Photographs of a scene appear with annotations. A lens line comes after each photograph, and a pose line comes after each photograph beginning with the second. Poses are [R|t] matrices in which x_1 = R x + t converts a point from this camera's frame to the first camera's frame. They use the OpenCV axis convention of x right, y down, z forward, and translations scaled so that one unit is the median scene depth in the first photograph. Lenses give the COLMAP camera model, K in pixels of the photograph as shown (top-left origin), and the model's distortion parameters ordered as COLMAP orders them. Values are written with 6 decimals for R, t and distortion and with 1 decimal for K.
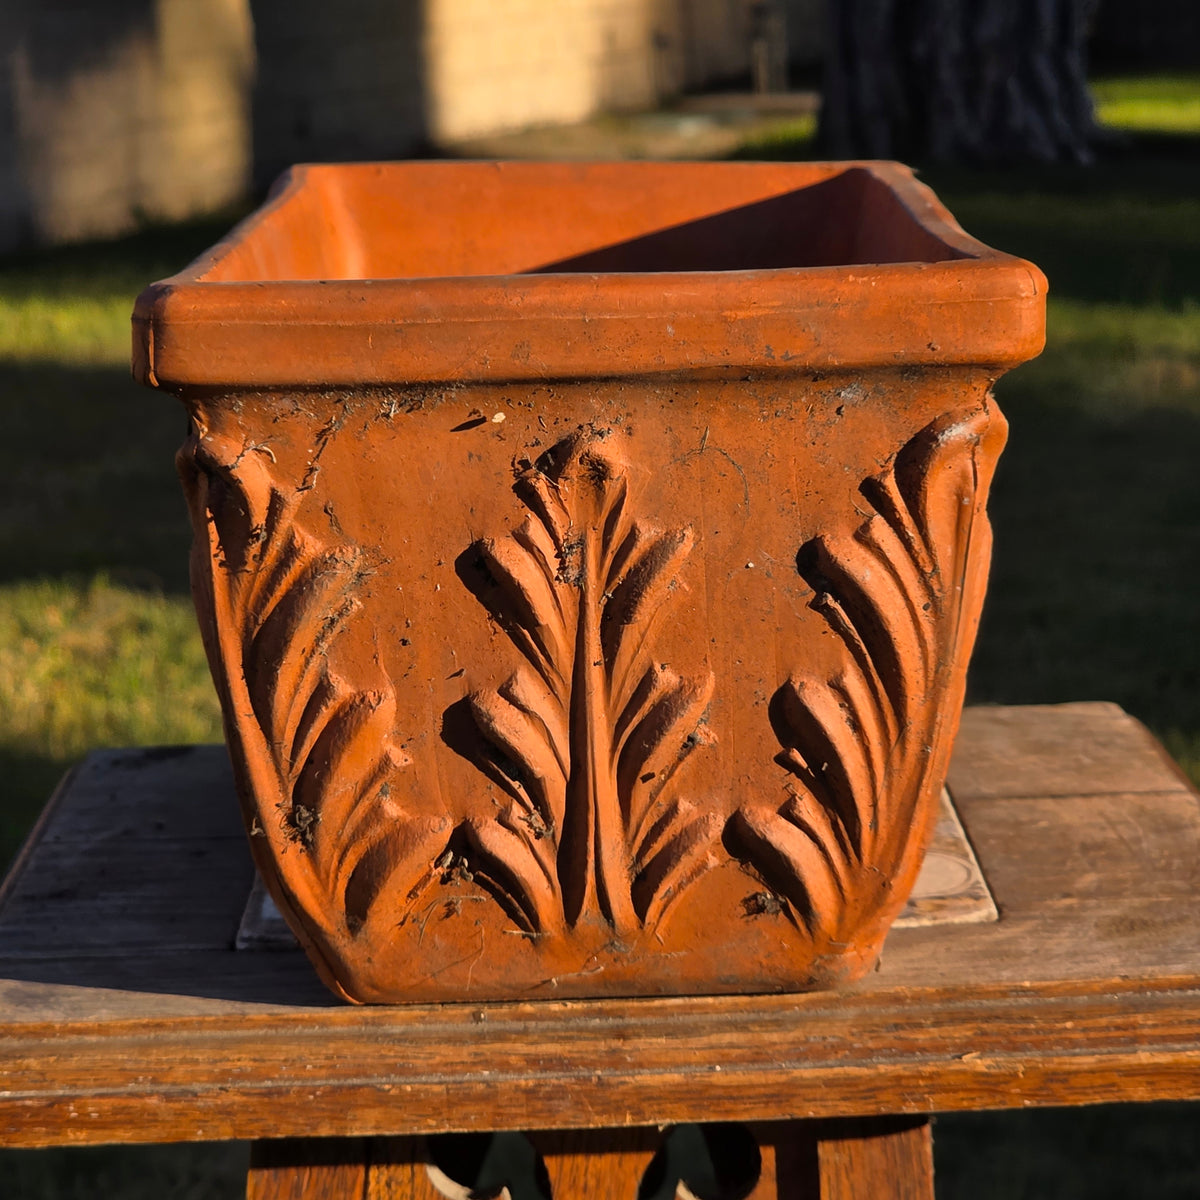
lens RADIAL K [[3518.1, 0, 603.6], [0, 3518.1, 606.3], [0, 0, 1]] dist [-0.092921, 0.000000]
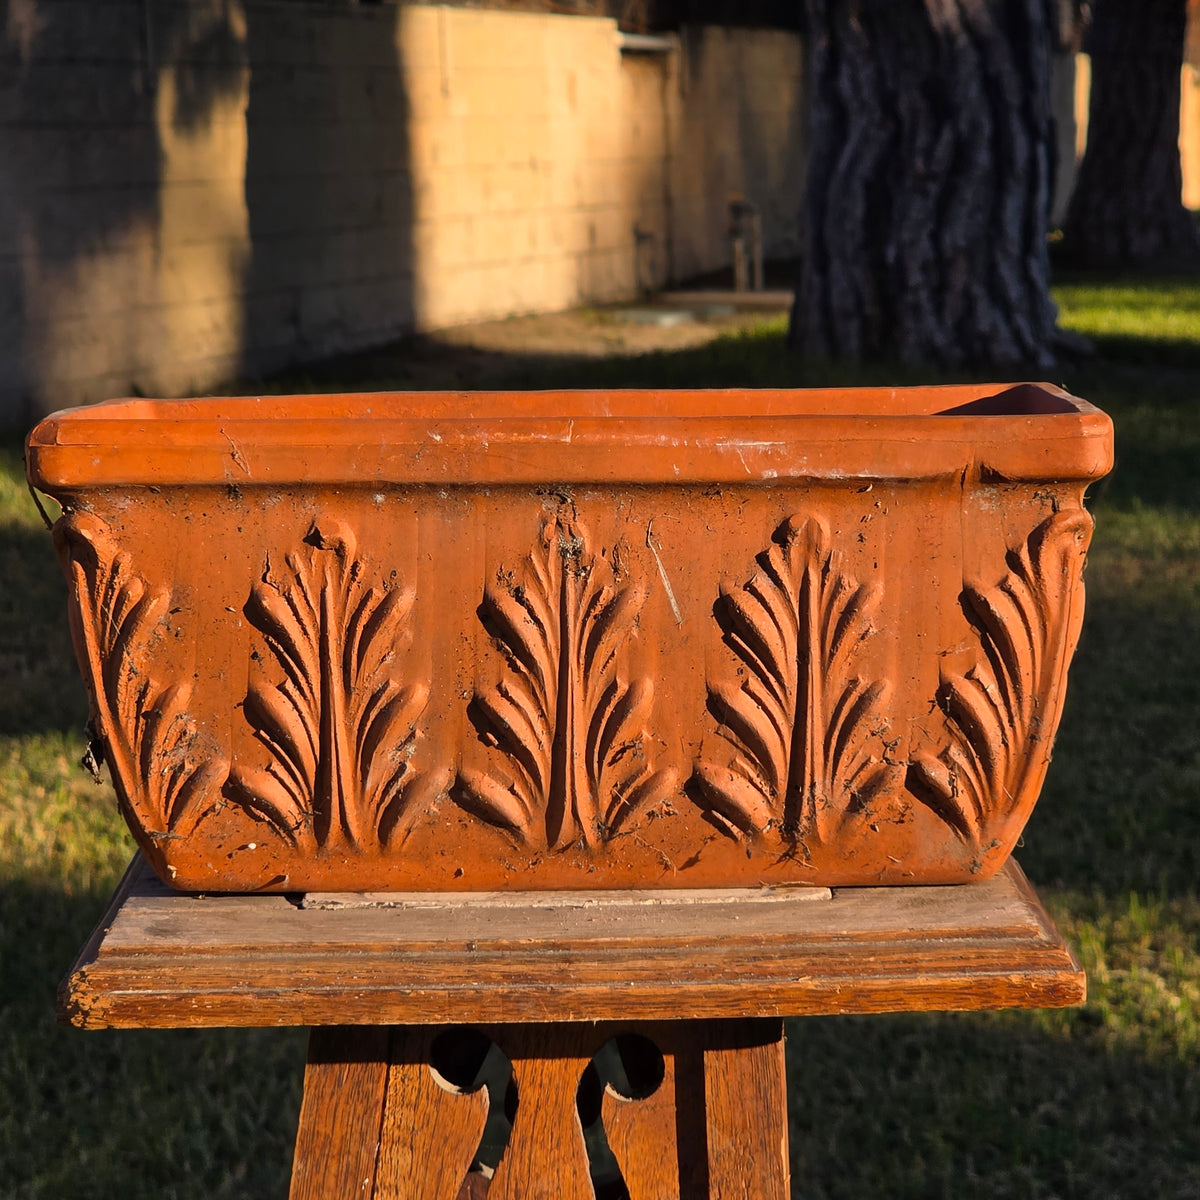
lens RADIAL K [[3518.1, 0, 600.3], [0, 3518.1, 594.7], [0, 0, 1]] dist [-0.092921, 0.000000]
pose [[0.999768, 0.020853, 0.005314, 0.007671], [-0.020517, 0.998161, -0.057039, 0.052852], [-0.006494, 0.056917, 0.998358, -0.479230]]
